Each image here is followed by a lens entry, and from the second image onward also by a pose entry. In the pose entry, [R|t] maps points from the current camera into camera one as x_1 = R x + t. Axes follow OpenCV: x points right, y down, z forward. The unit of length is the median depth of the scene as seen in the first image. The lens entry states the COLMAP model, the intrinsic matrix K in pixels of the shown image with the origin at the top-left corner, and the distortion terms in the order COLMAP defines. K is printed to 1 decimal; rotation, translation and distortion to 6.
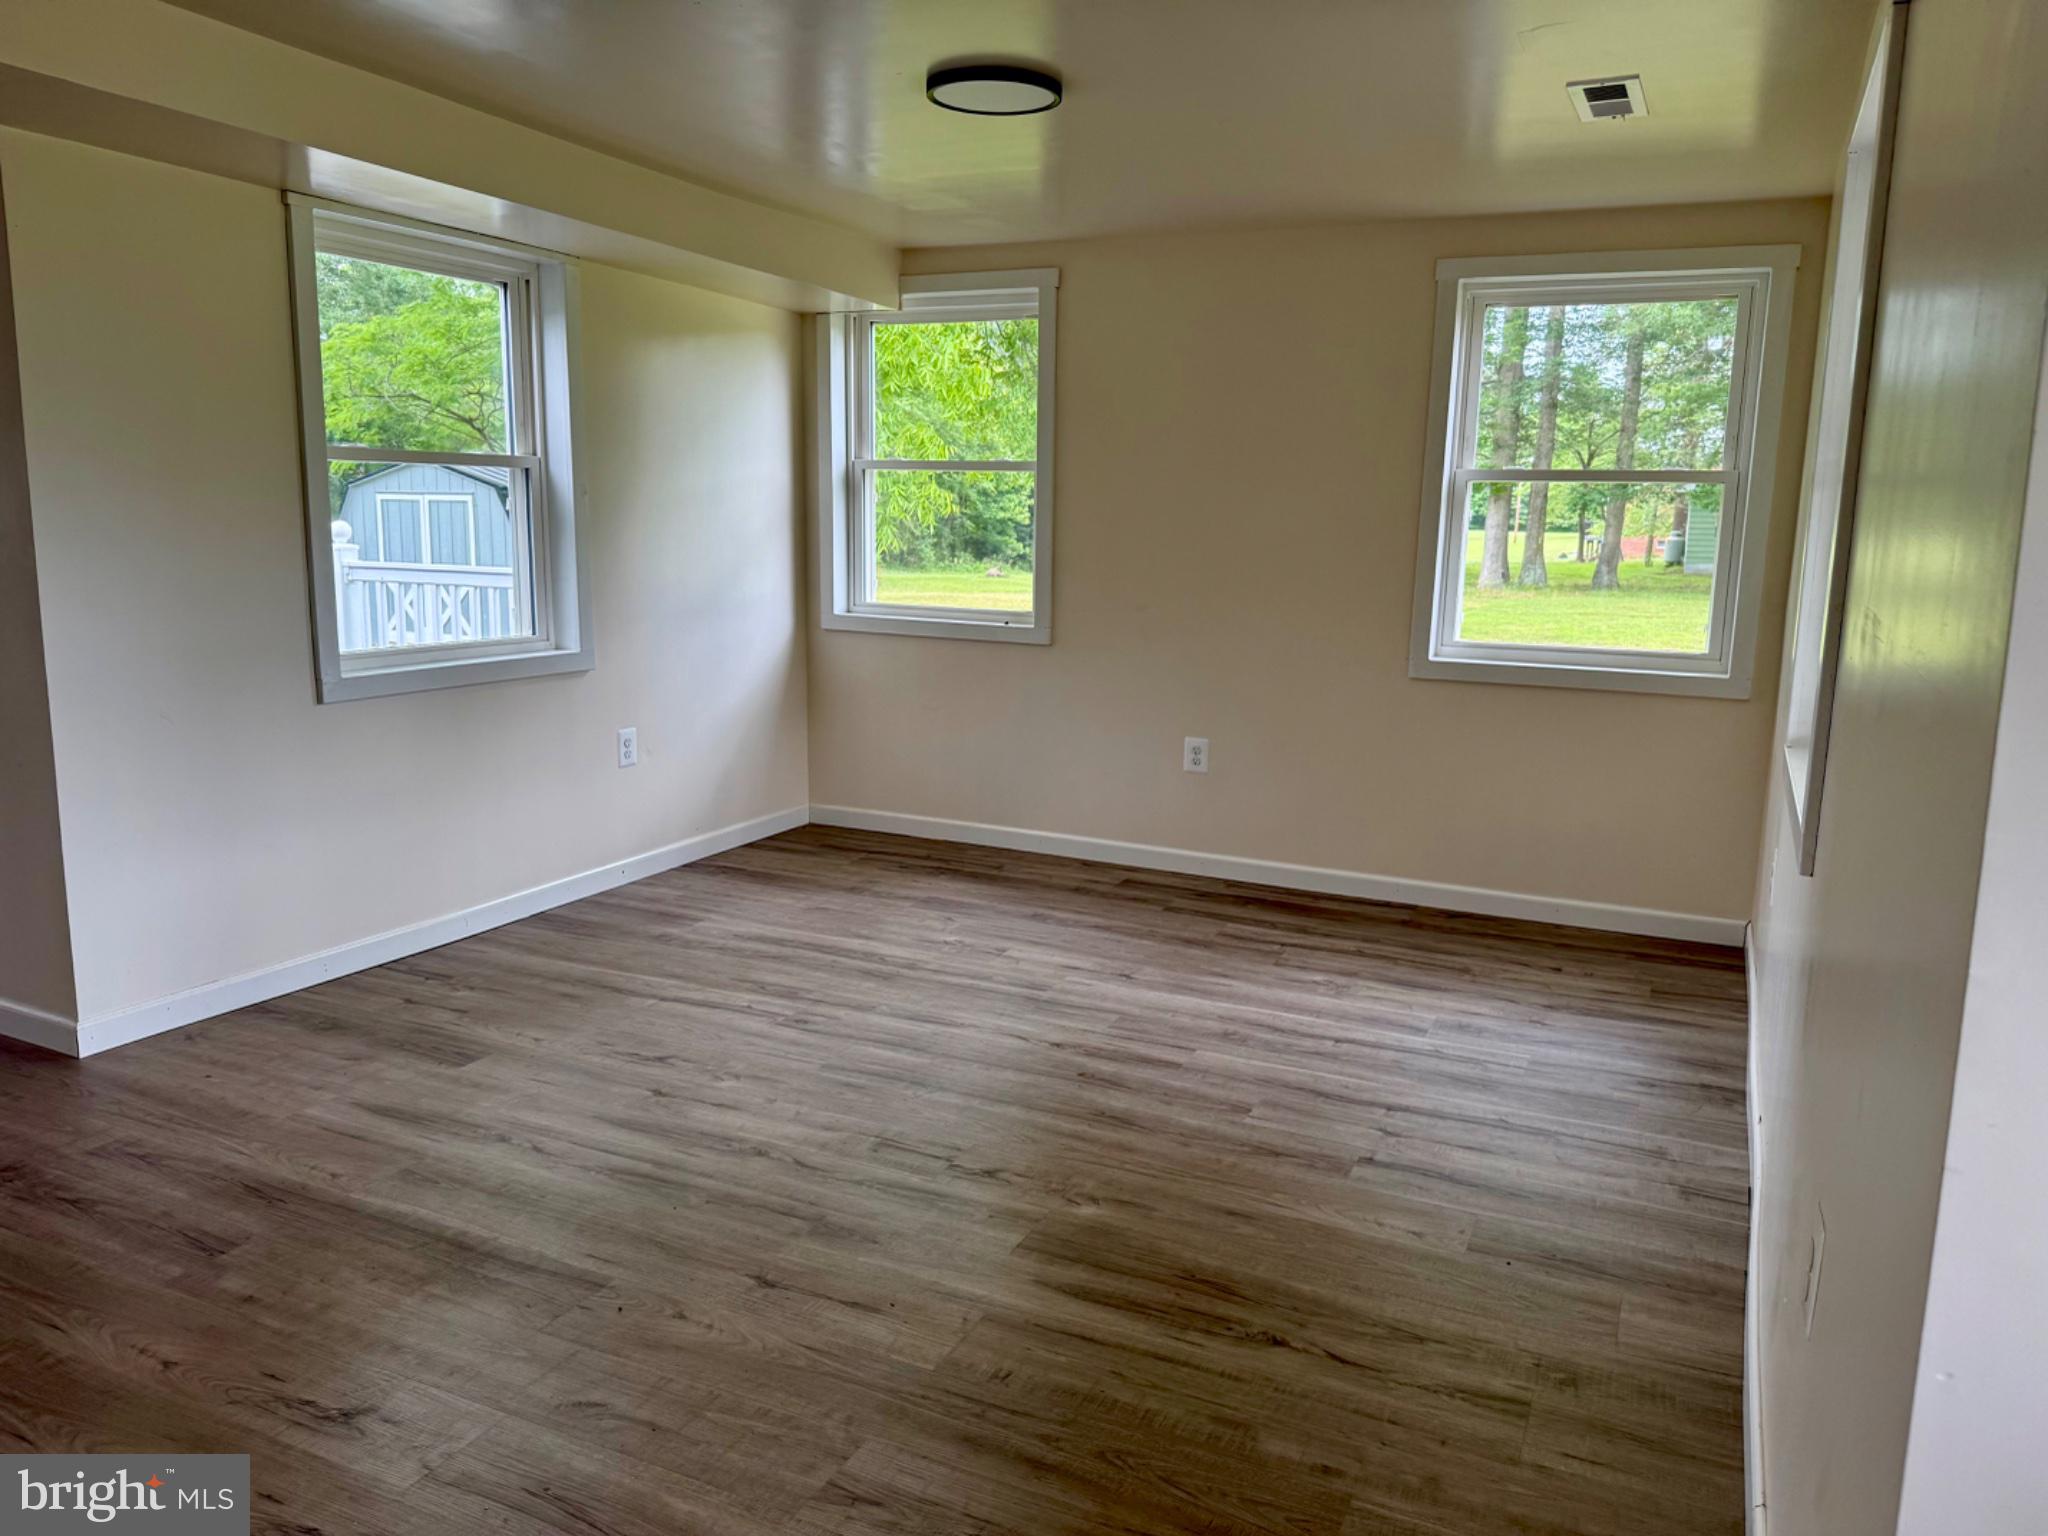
lens RADIAL K [[1425.6, 0, 1028.3], [0, 1425.6, 750.8], [0, 0, 1]] dist [0.059313, -0.087340]
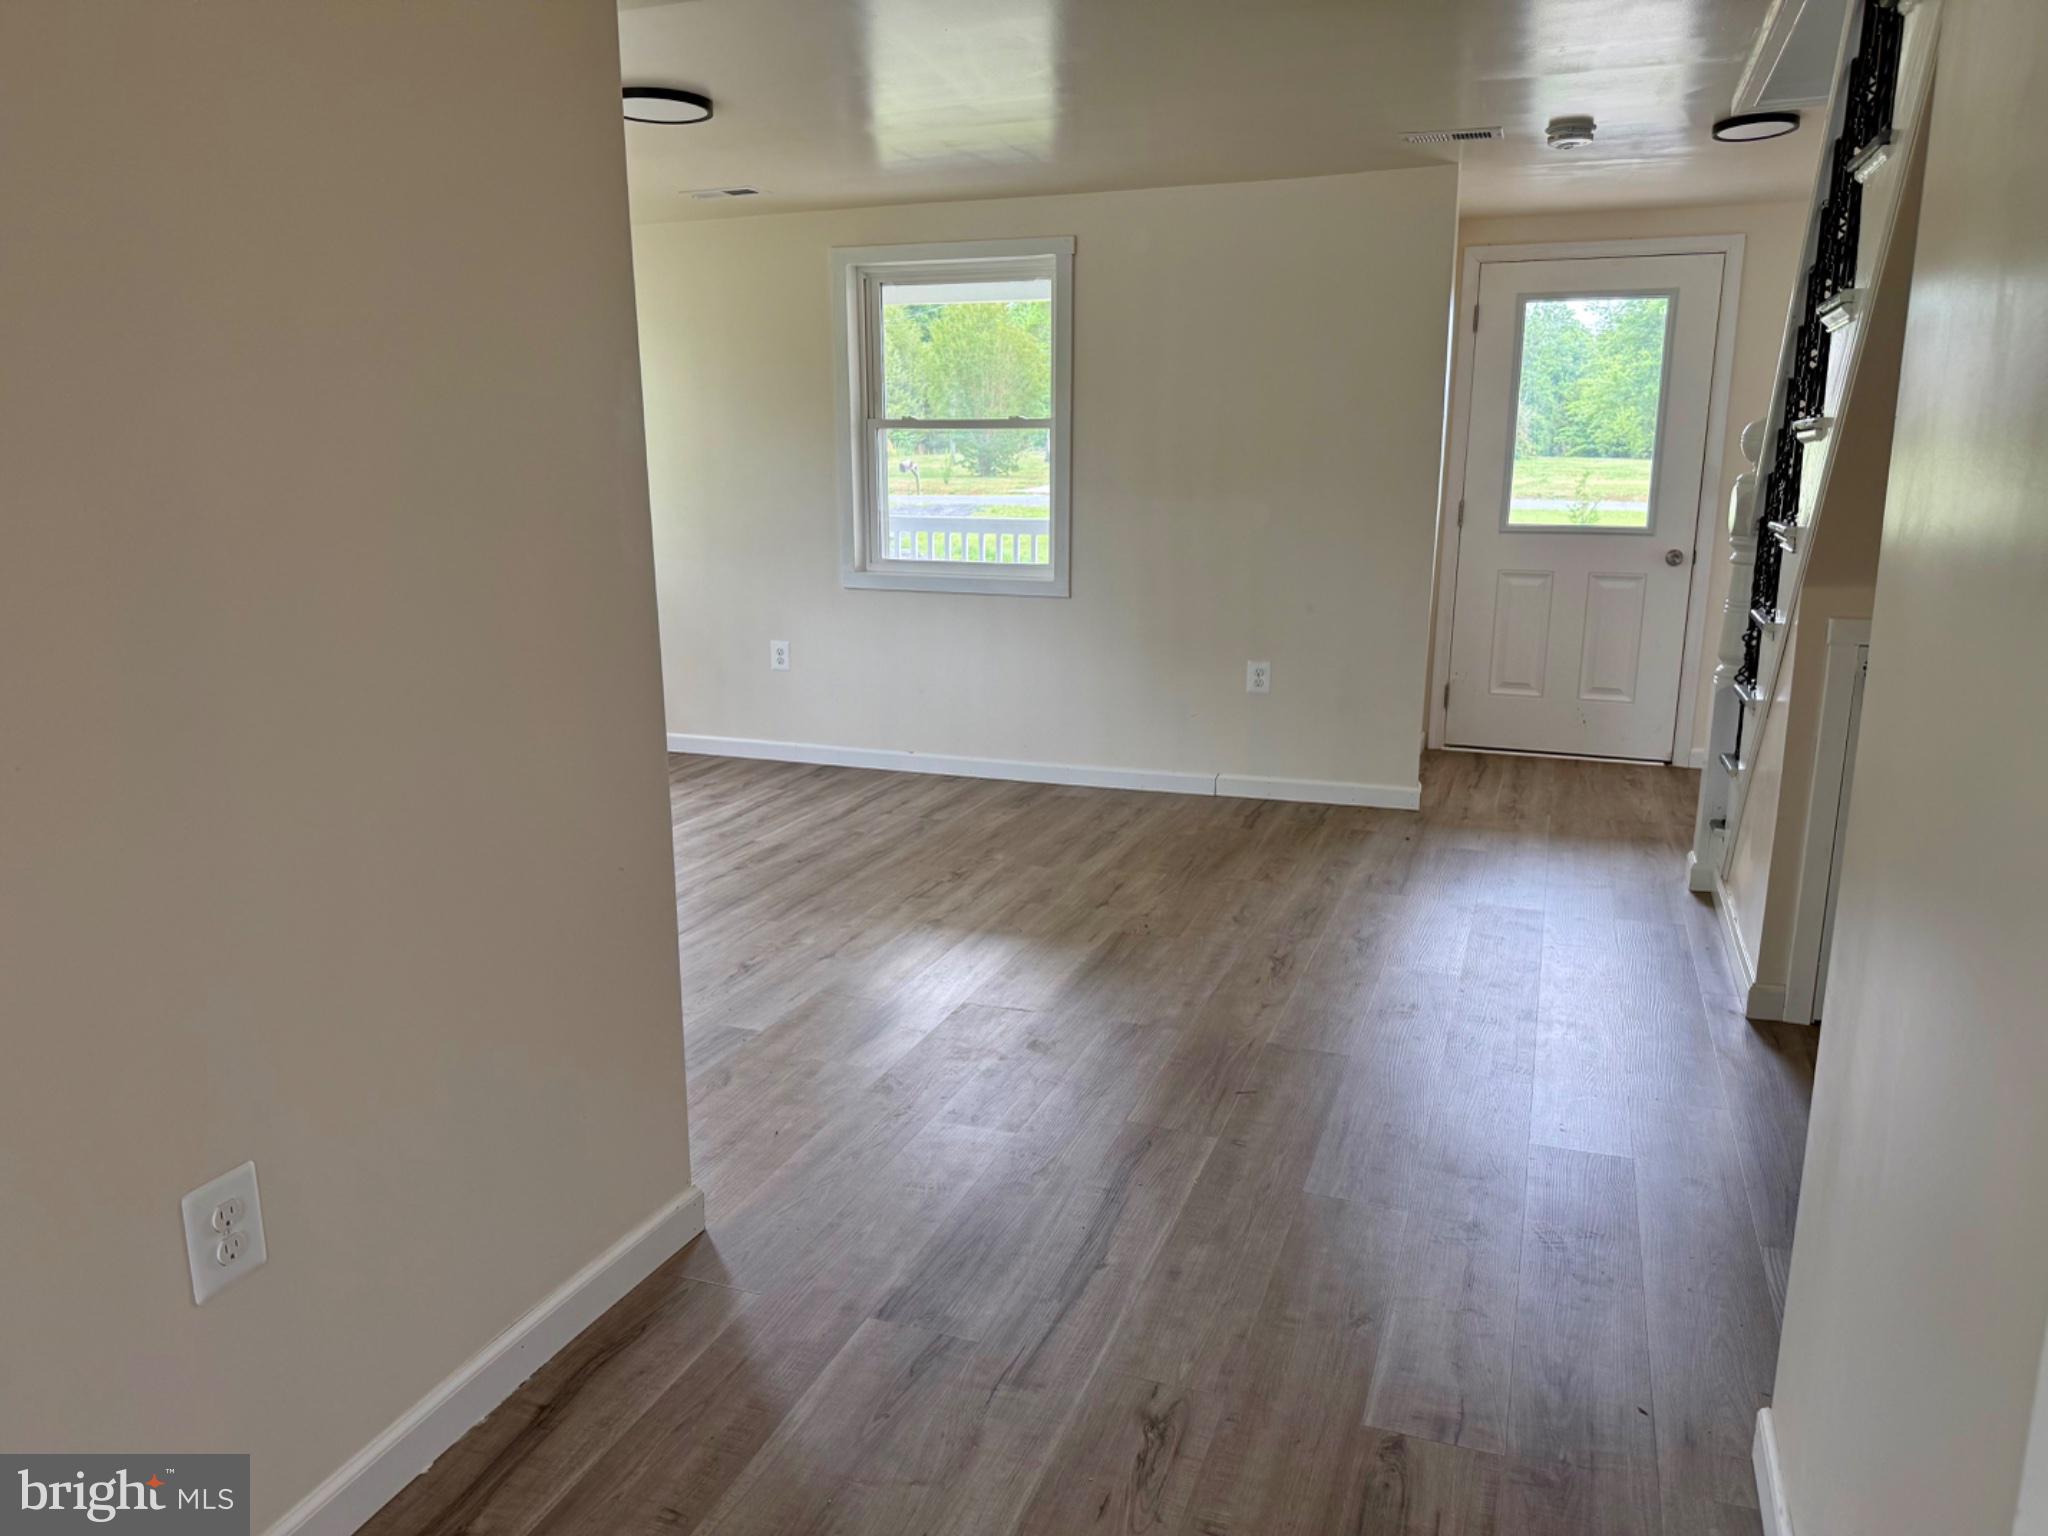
lens RADIAL K [[1425.6, 0, 1028.3], [0, 1425.6, 750.8], [0, 0, 1]] dist [0.059313, -0.087340]
pose [[-0.060739, -0.227059, 0.971985, -1.492314], [0.169891, 0.957223, 0.234226, -0.191124], [-0.983589, 0.179358, -0.019566, 0.889097]]
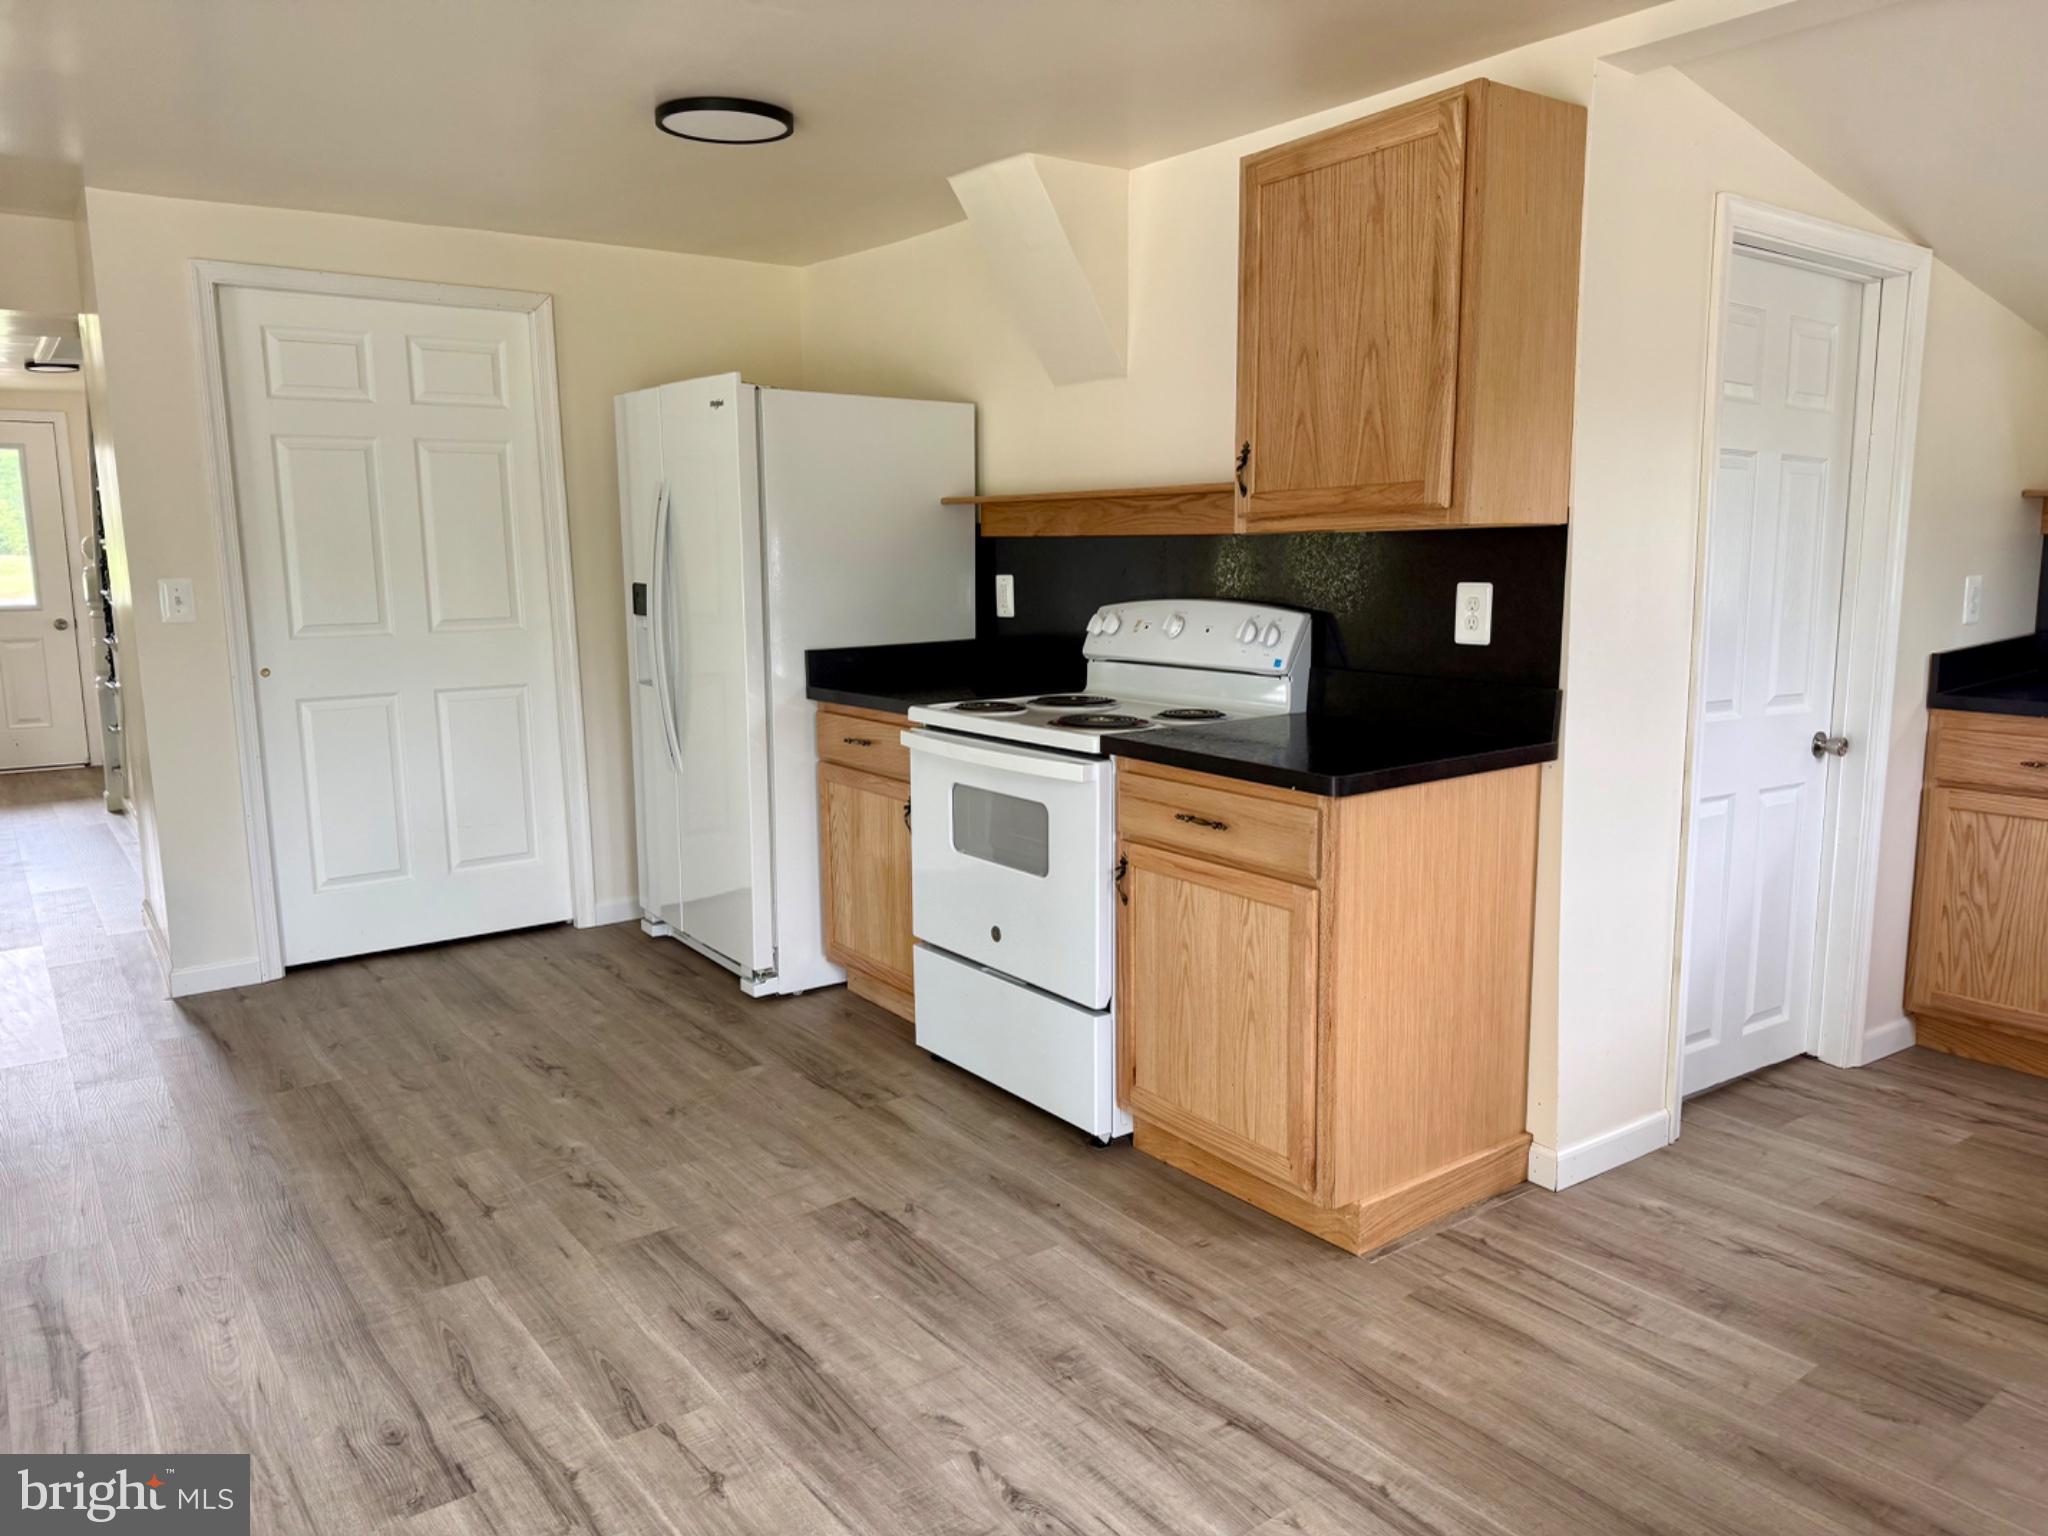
lens RADIAL K [[1425.6, 0, 1028.3], [0, 1425.6, 750.8], [0, 0, 1]] dist [0.059313, -0.087340]
pose [[-0.872560, -0.084348, 0.481171, -2.800860], [0.077183, 0.948805, 0.306288, -0.348109], [-0.482372, 0.304393, -0.821378, 1.505885]]
